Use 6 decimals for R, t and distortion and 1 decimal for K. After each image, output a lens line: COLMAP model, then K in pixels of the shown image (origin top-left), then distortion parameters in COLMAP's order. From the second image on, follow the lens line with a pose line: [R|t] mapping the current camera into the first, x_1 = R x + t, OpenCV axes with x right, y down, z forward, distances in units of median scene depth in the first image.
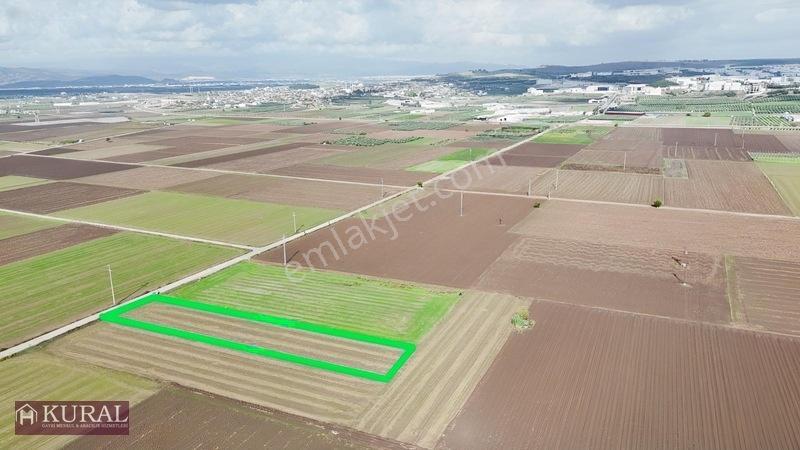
lens RADIAL K [[588.8, 0, 403.1], [0, 588.8, 225.6], [0, 0, 1]] dist [0.076541, -0.078249]
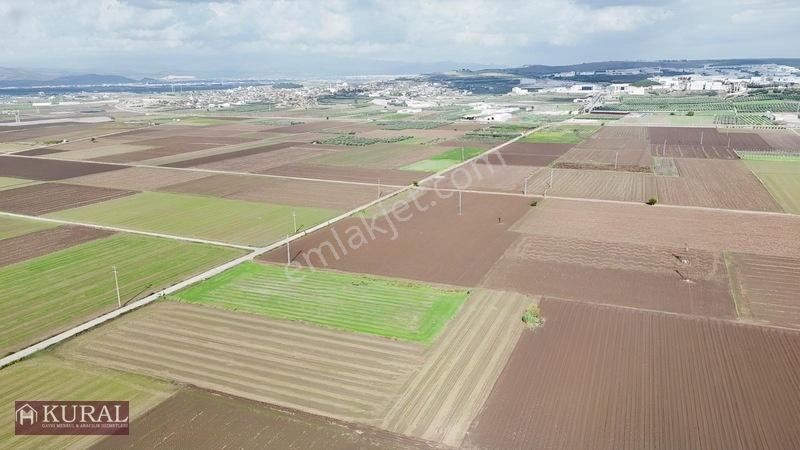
lens RADIAL K [[588.8, 0, 403.1], [0, 588.8, 225.6], [0, 0, 1]] dist [0.076541, -0.078249]
pose [[0.999558, -0.006900, 0.028917, -0.013316], [0.006877, 0.999976, 0.000897, 0.000186], [-0.028923, -0.000698, 0.999581, -0.000105]]
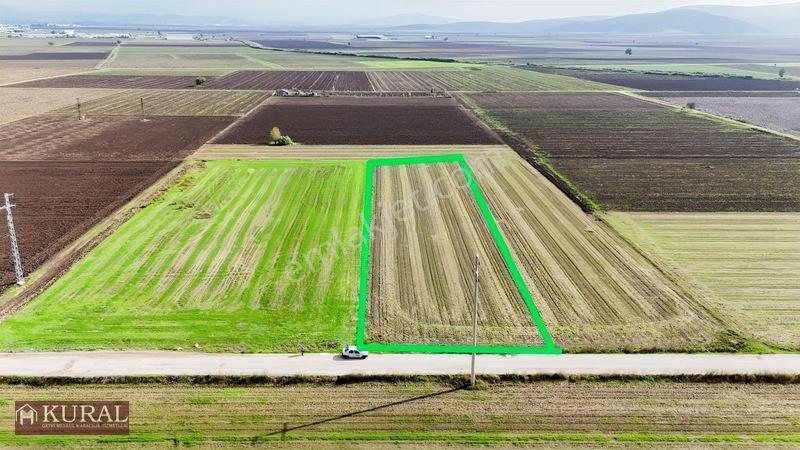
lens RADIAL K [[588.8, 0, 403.1], [0, 588.8, 225.6], [0, 0, 1]] dist [0.076541, -0.078249]
pose [[-0.460416, -0.274670, 0.844141, -0.215105], [0.223115, 0.884595, 0.409526, -0.020411], [-0.859207, 0.376893, -0.345998, 0.341426]]
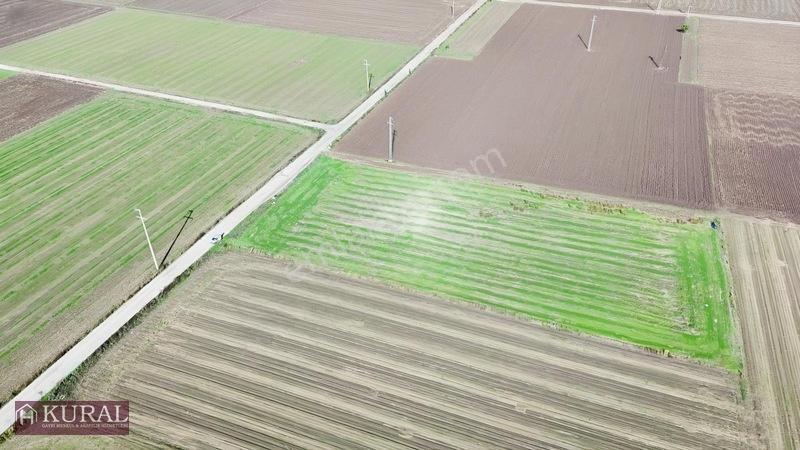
lens RADIAL K [[588.8, 0, 403.1], [0, 588.8, 225.6], [0, 0, 1]] dist [0.076541, -0.078249]
pose [[0.997212, -0.040158, 0.062900, -0.085280], [0.016175, 0.939145, 0.343140, -0.033246], [-0.072852, -0.341166, 0.937176, 0.136918]]
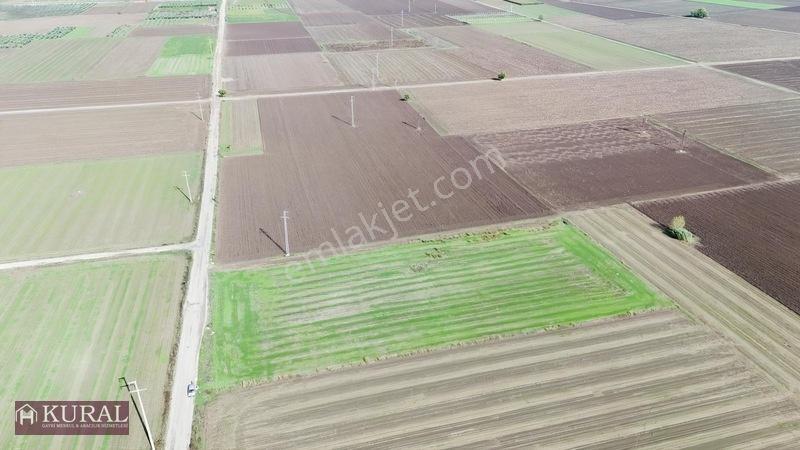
lens RADIAL K [[588.8, 0, 403.1], [0, 588.8, 225.6], [0, 0, 1]] dist [0.076541, -0.078249]
pose [[0.757440, -0.286612, 0.586632, -0.173672], [0.165407, 0.953421, 0.252247, -0.038520], [-0.631605, -0.094029, 0.769567, 0.163360]]
